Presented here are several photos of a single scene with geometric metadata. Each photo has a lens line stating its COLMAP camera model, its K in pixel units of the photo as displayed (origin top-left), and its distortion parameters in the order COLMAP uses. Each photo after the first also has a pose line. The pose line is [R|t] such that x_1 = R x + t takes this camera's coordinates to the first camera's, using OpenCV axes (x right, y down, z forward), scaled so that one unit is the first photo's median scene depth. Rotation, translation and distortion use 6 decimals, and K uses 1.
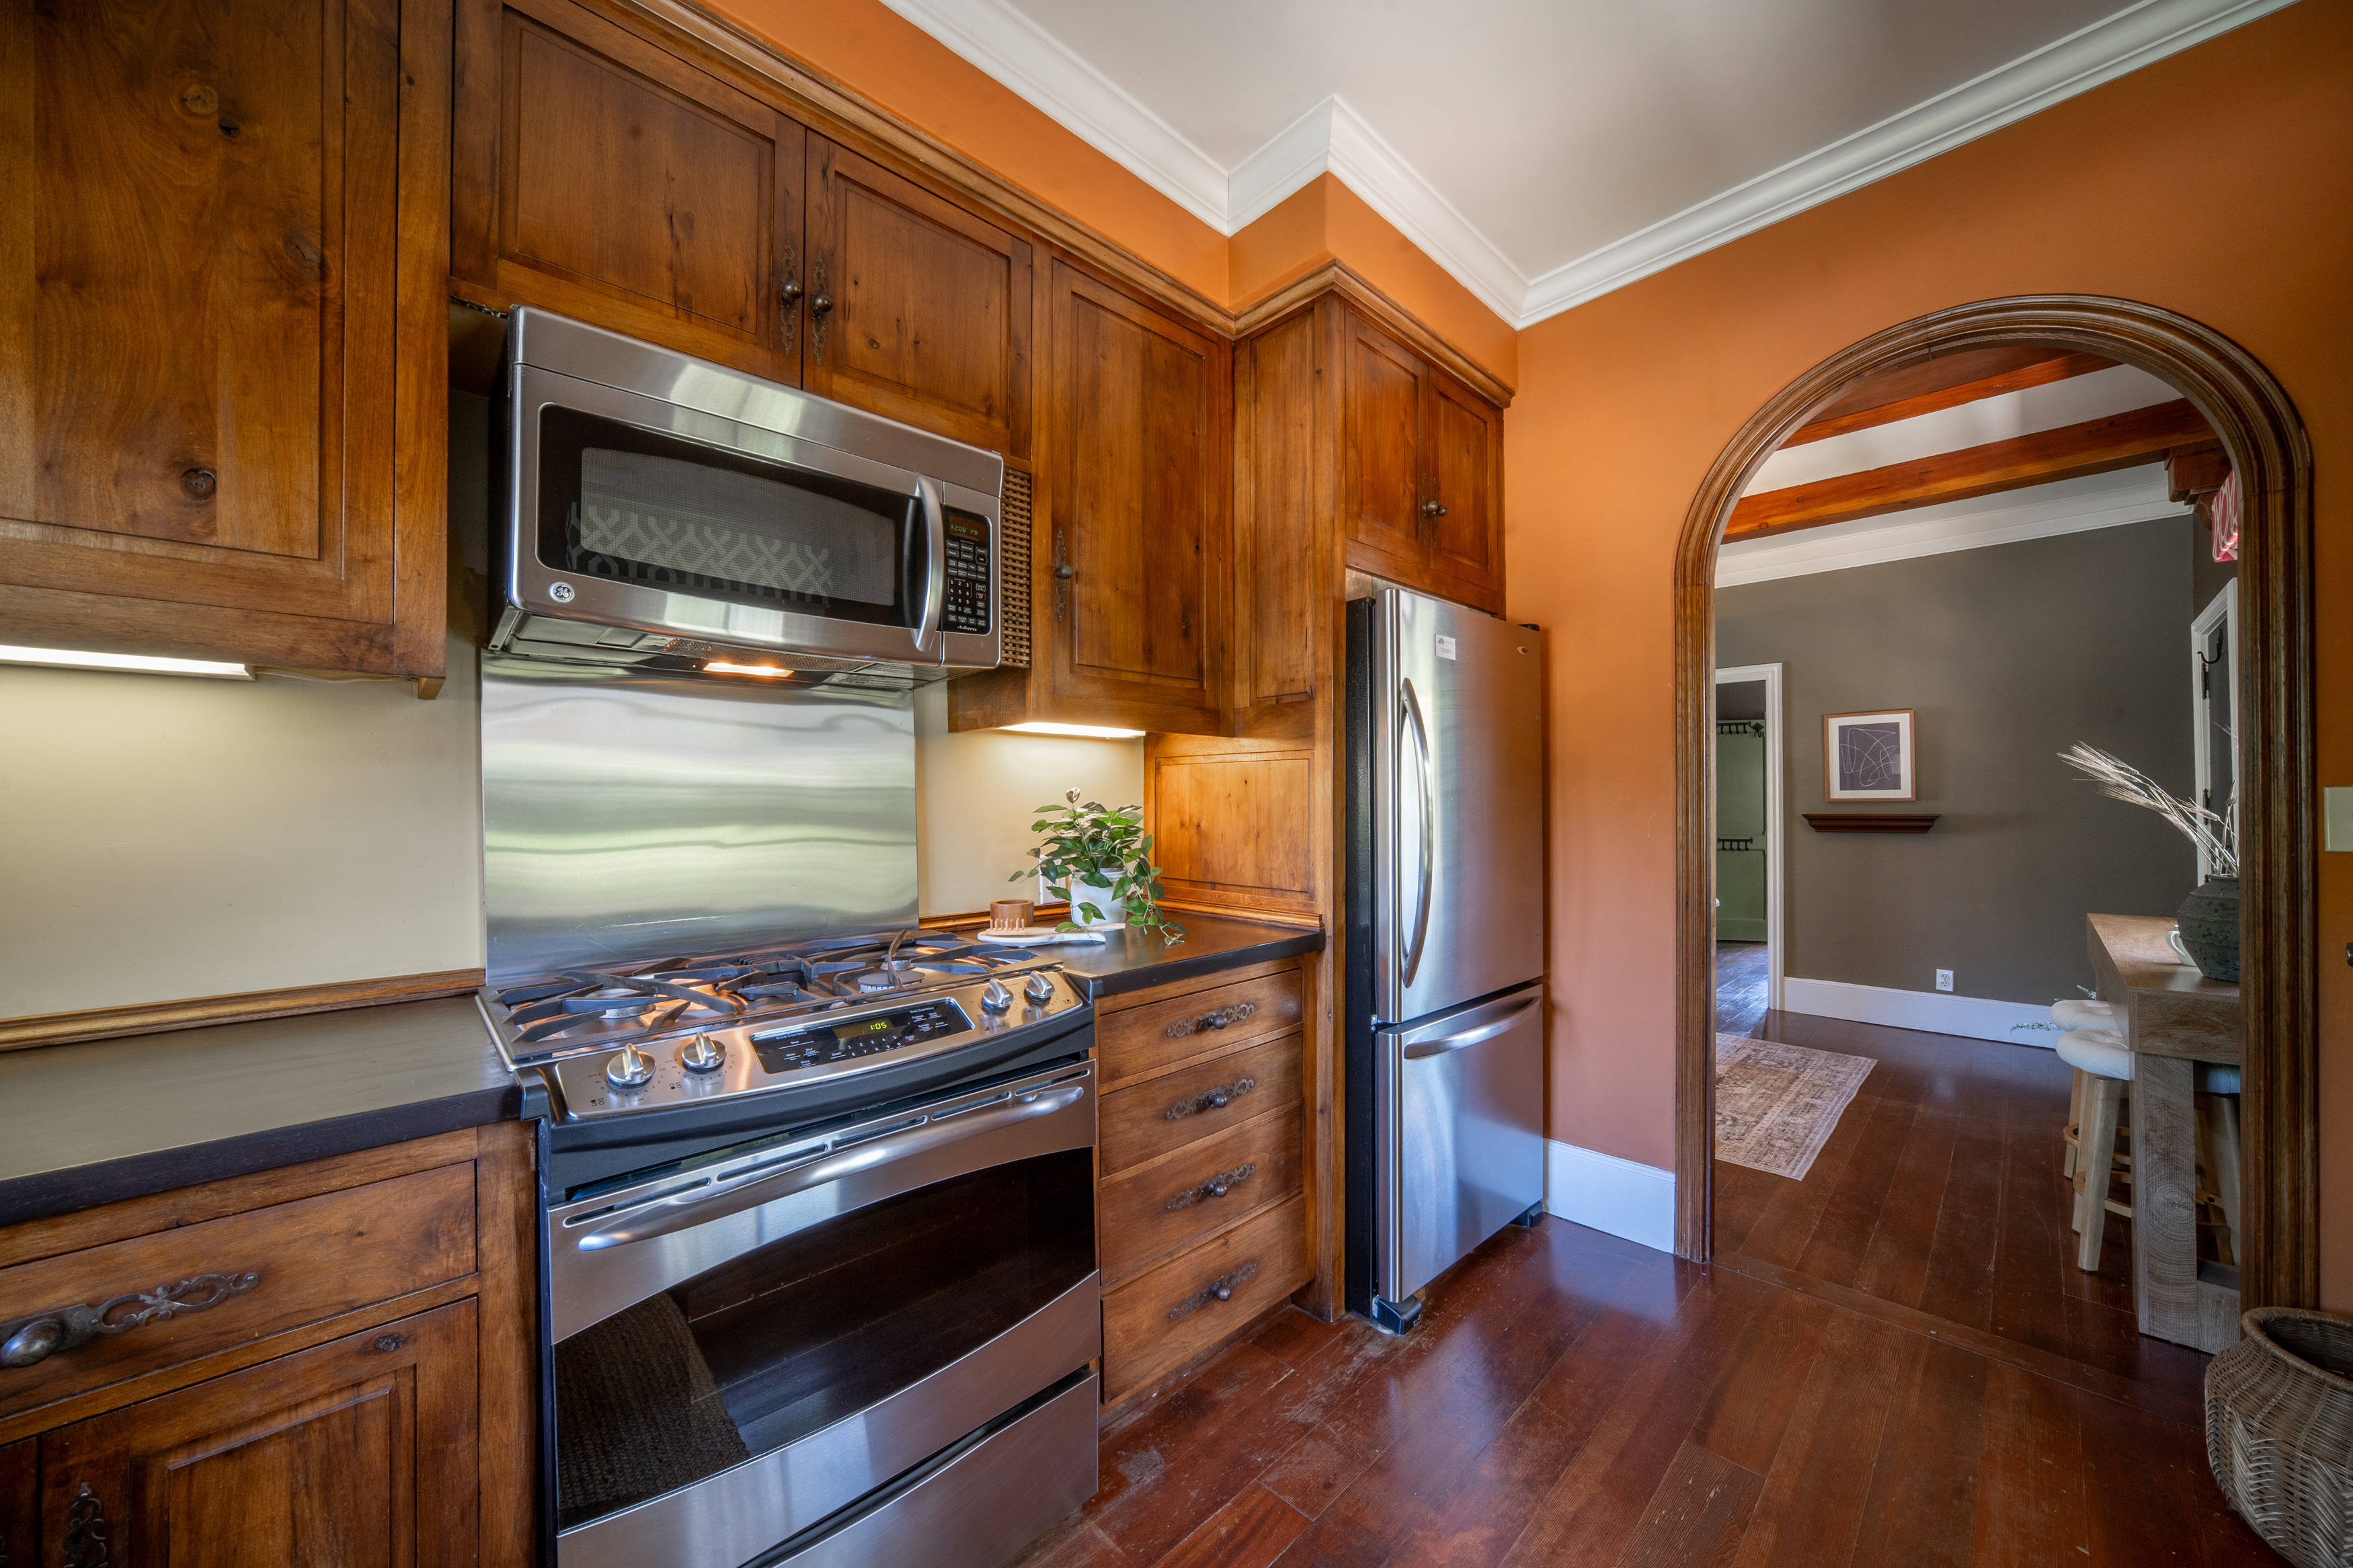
lens RADIAL K [[841.6, 0, 1174.3], [0, 841.6, 808.6], [0, 0, 1]] dist [-0.002946, 0.001002]
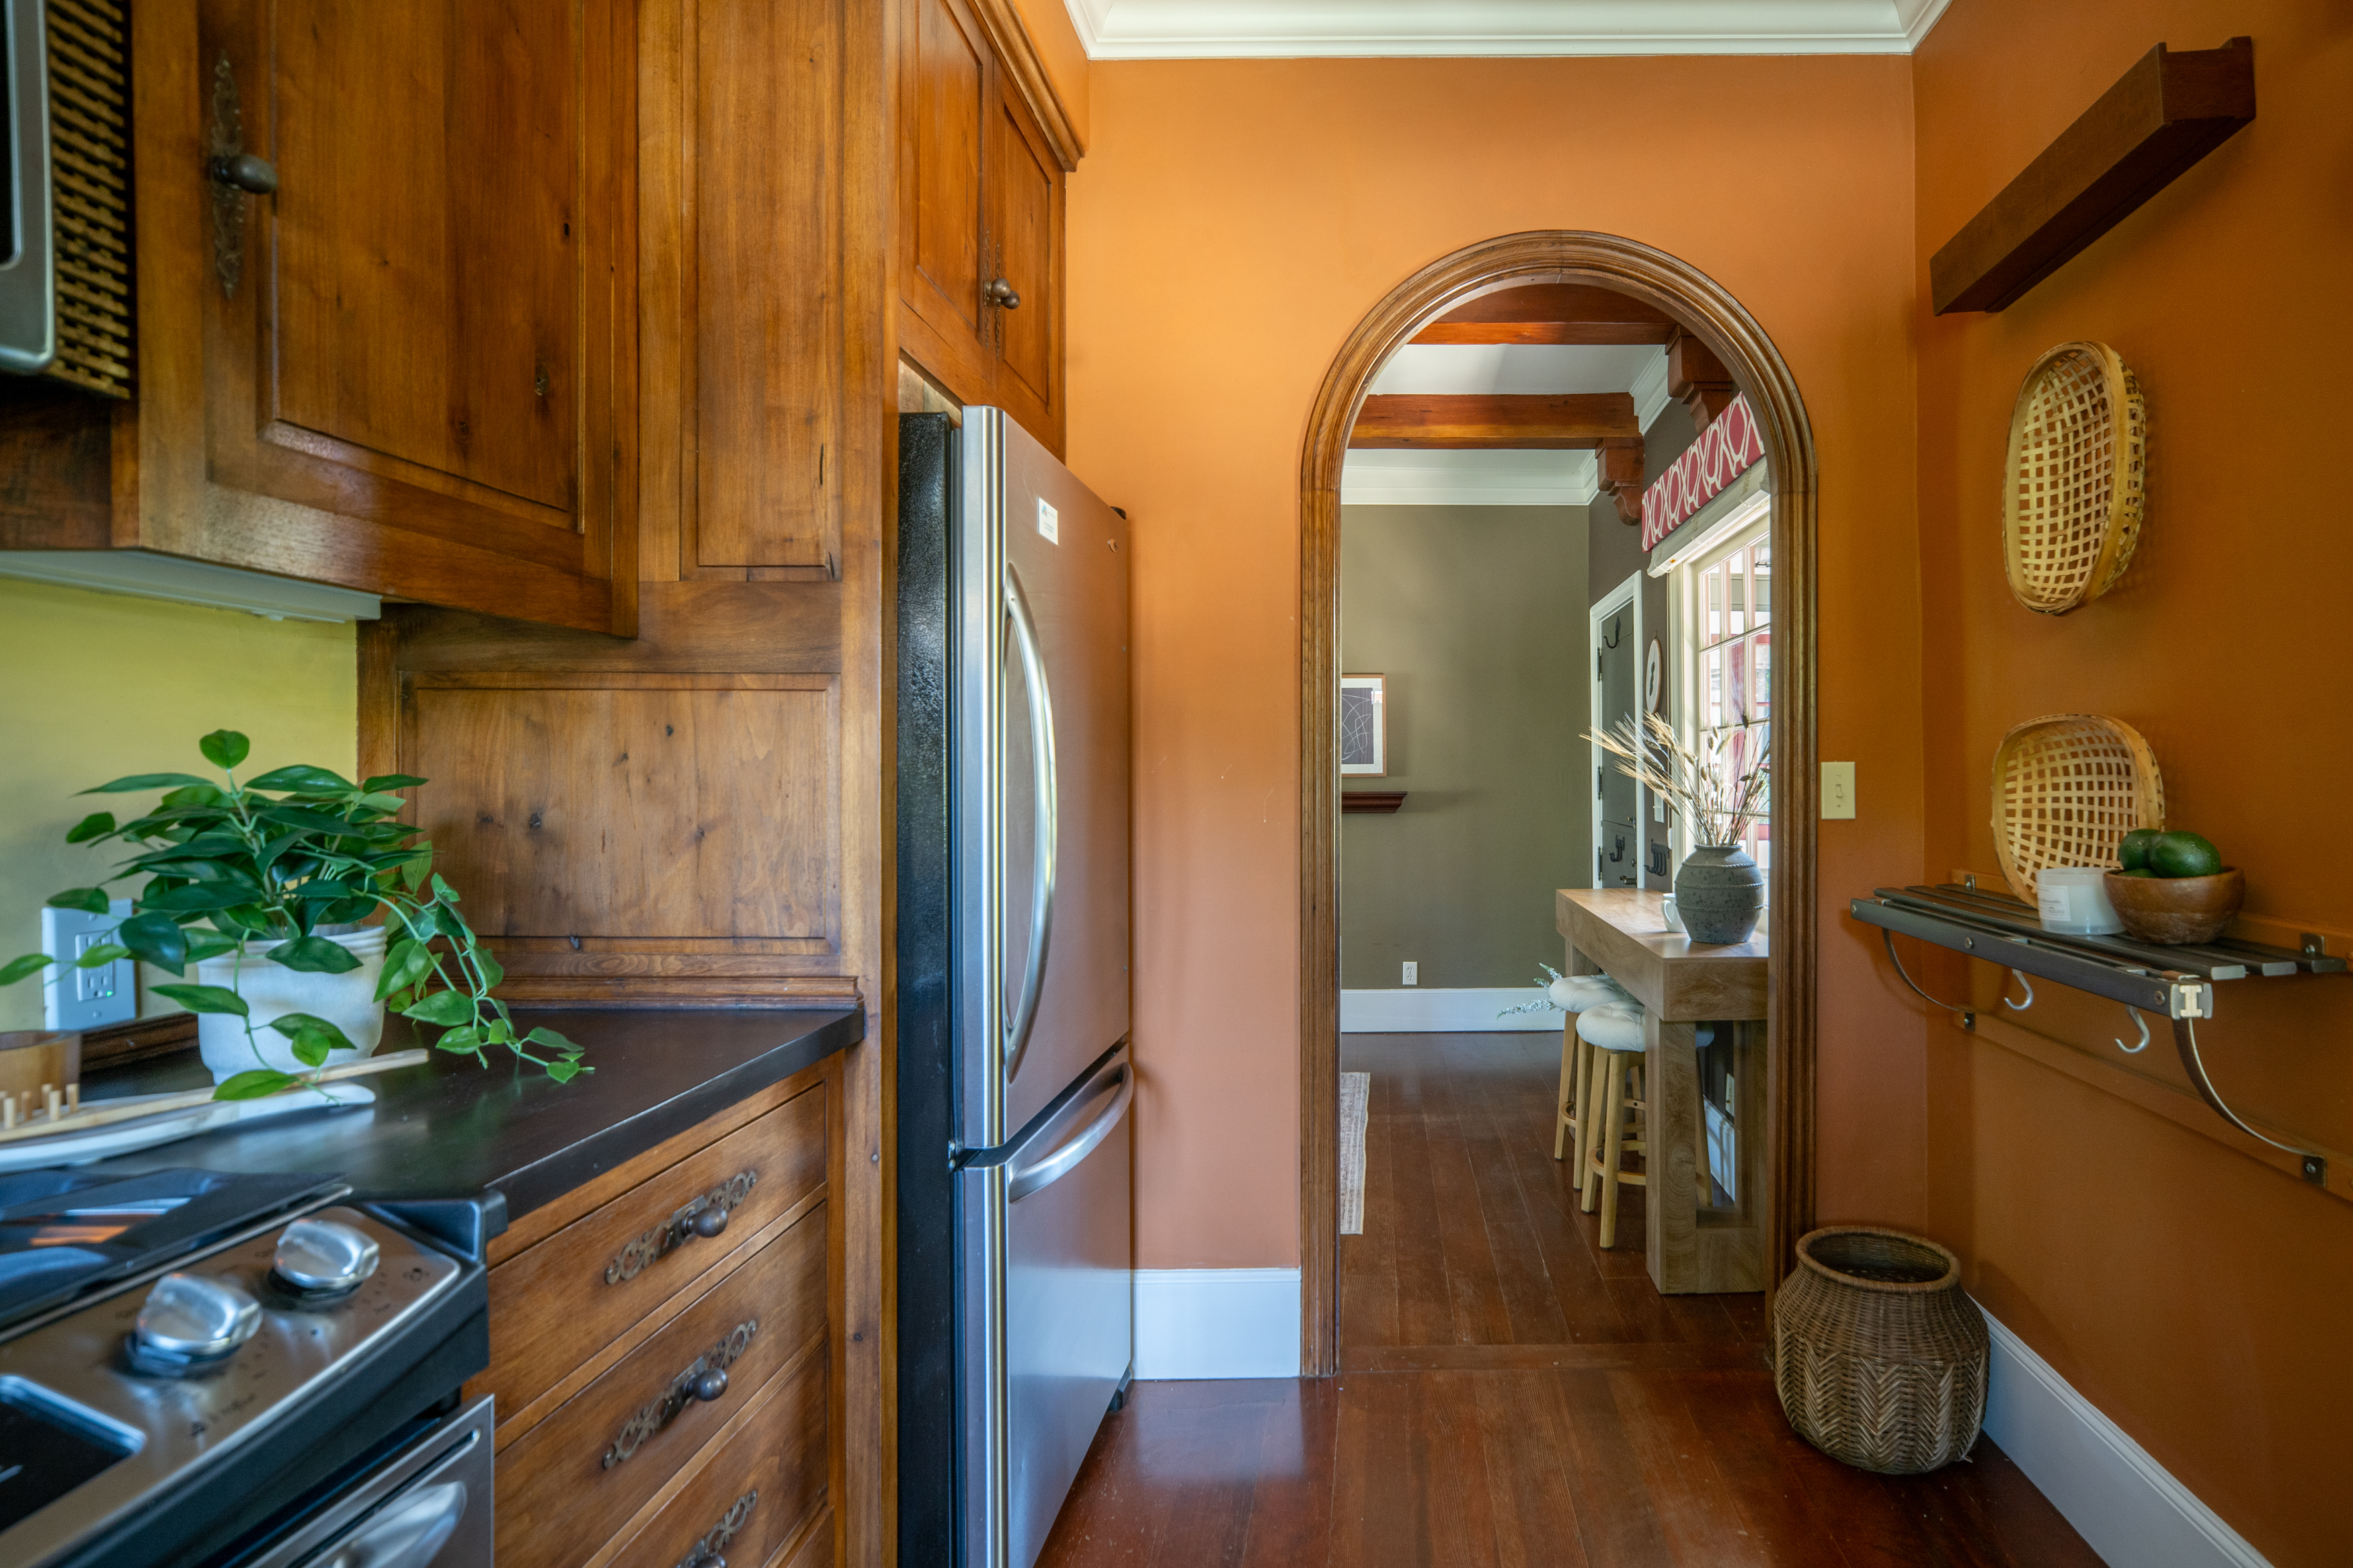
lens RADIAL K [[1229.6, 0, 1197.4], [0, 1229.6, 793.3], [0, 0, 1]] dist [0.004337, 0.013014]
pose [[0.686467, -0.004009, 0.727150, -0.248194], [0.004572, 0.999989, 0.001197, 0.006596], [-0.727147, 0.002503, 0.686477, 0.285466]]
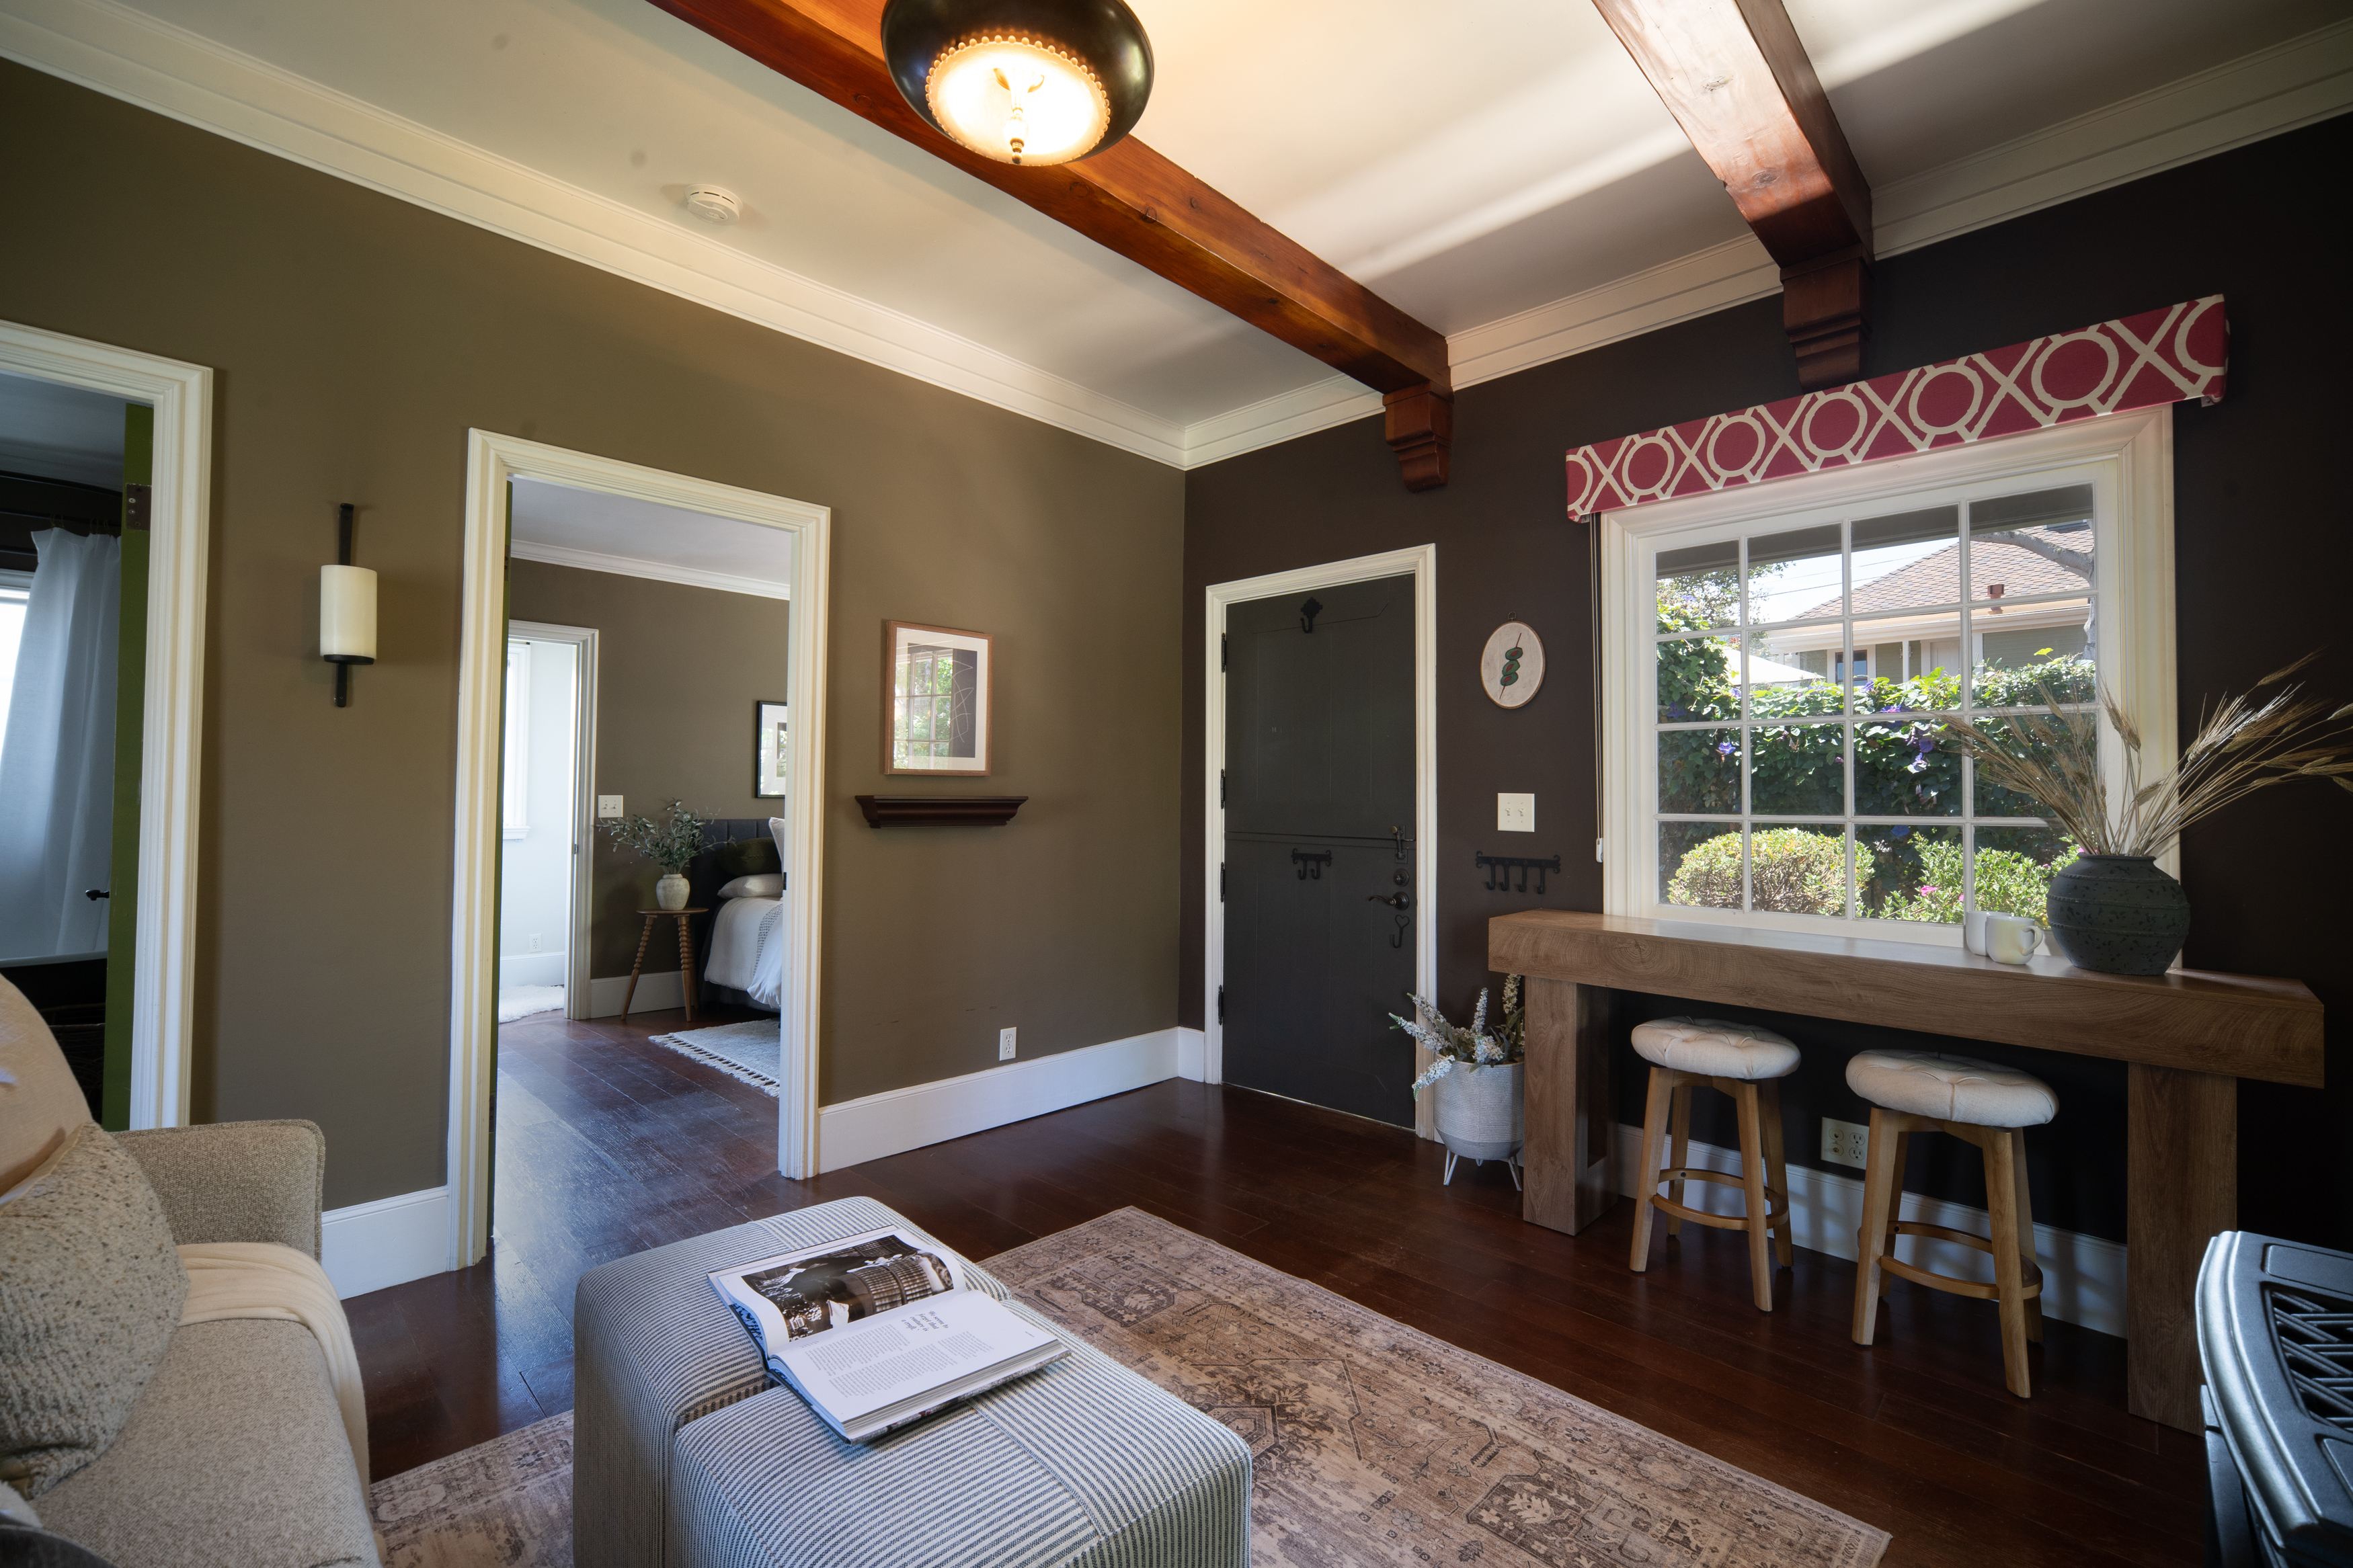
lens RADIAL K [[1007.8, 0, 1179.9], [0, 1007.8, 780.6], [0, 0, 1]] dist [-0.015893, -0.000316]
pose [[-0.032446, 0.021212, 0.999248, 0.117917], [-0.006124, 0.999752, -0.021421, 0.011322], [-0.999455, -0.006814, -0.032308, 1.025726]]
